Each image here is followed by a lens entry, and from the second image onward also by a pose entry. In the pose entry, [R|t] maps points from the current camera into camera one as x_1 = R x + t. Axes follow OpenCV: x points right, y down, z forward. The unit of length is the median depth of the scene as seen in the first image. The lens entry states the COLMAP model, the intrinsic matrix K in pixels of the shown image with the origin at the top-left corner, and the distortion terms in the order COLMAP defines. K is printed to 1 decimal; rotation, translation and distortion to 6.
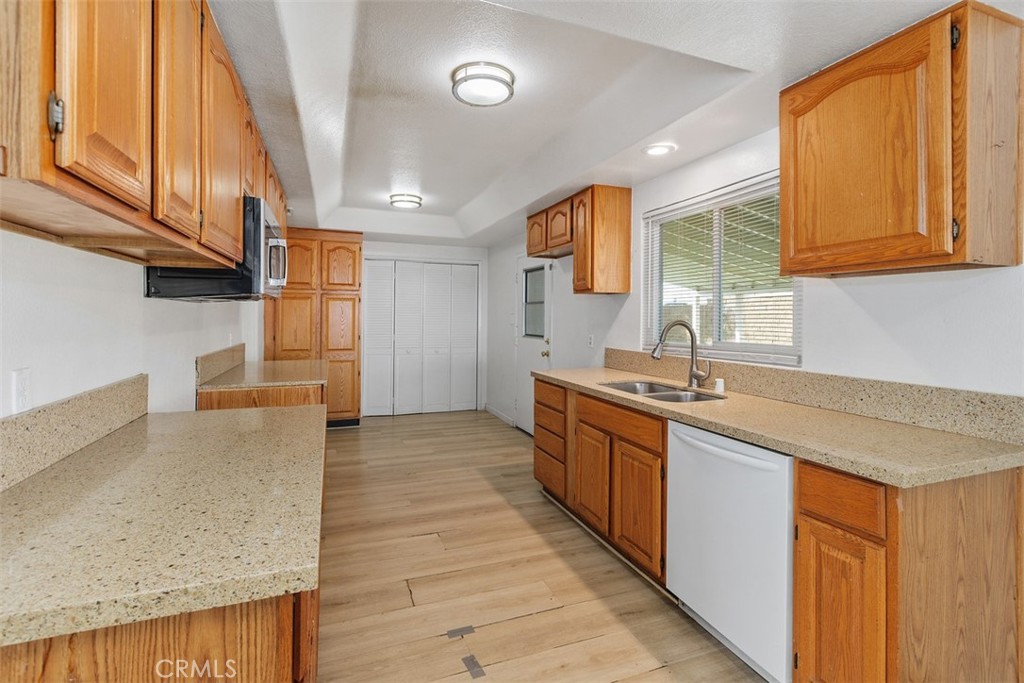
lens RADIAL K [[468.2, 0, 508.3], [0, 468.2, 314.9], [0, 0, 1]] dist [0.002465, -0.000394]
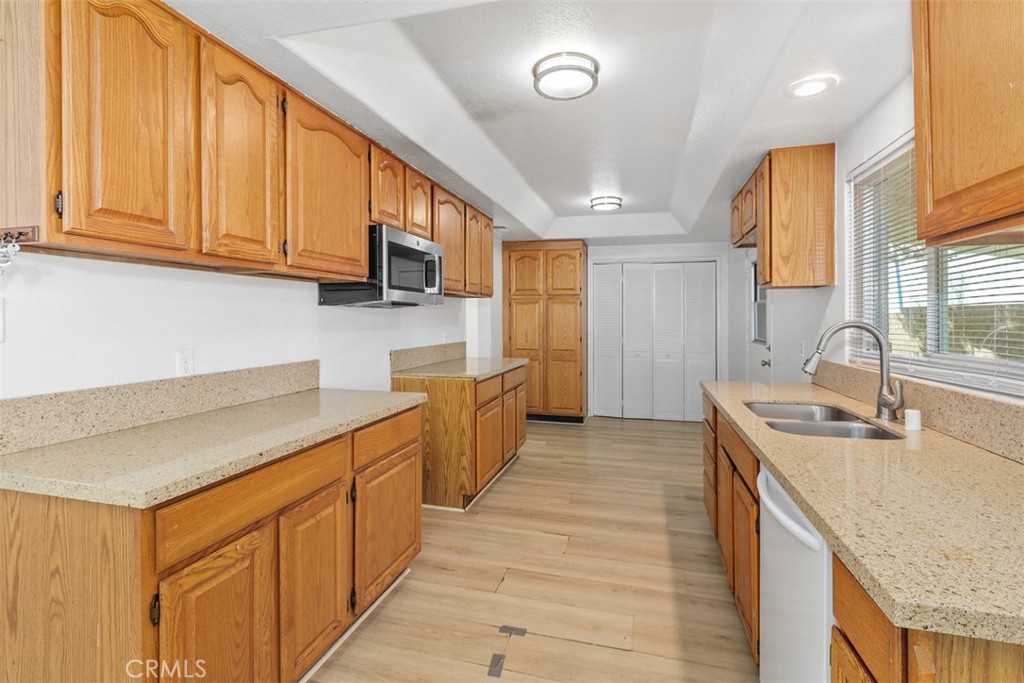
lens RADIAL K [[468.2, 0, 518.9], [0, 468.2, 317.1], [0, 0, 1]] dist [0.002465, -0.000394]
pose [[0.814149, -0.007684, -0.580606, 0.343434], [0.006385, 0.999970, -0.004281, 0.005015], [0.580621, -0.000222, 0.814174, 0.129823]]
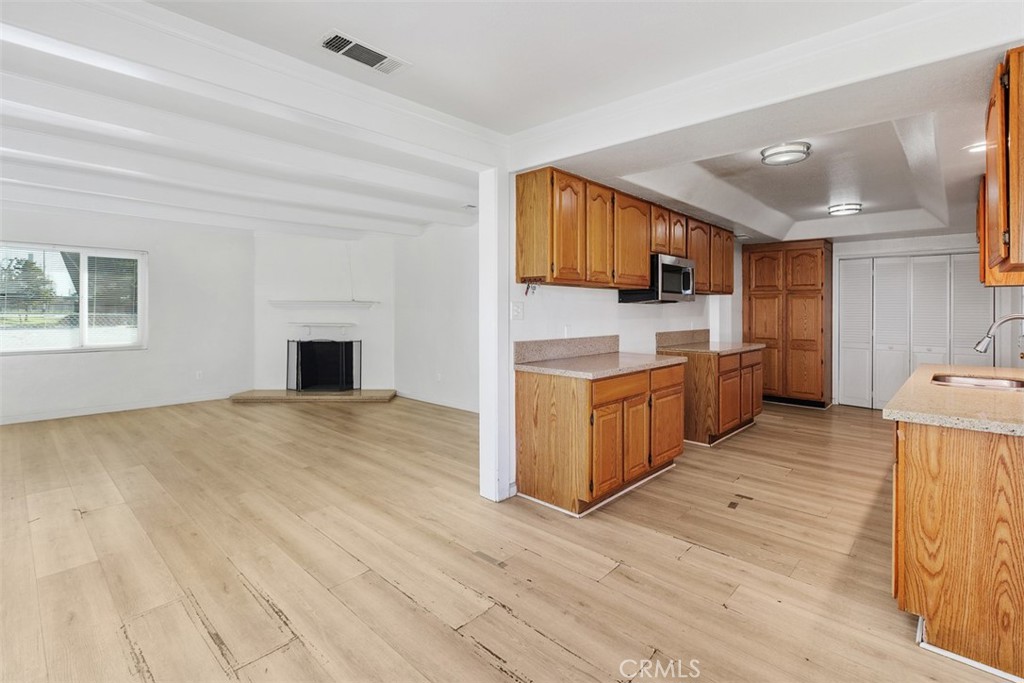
lens RADIAL K [[468.2, 0, 516.4], [0, 468.2, 311.8], [0, 0, 1]] dist [0.002465, -0.000394]
pose [[0.443666, -0.002578, -0.896189, 0.723392], [0.001528, 0.999997, -0.002120, 0.007638], [0.896191, -0.000429, 0.443668, -0.333799]]
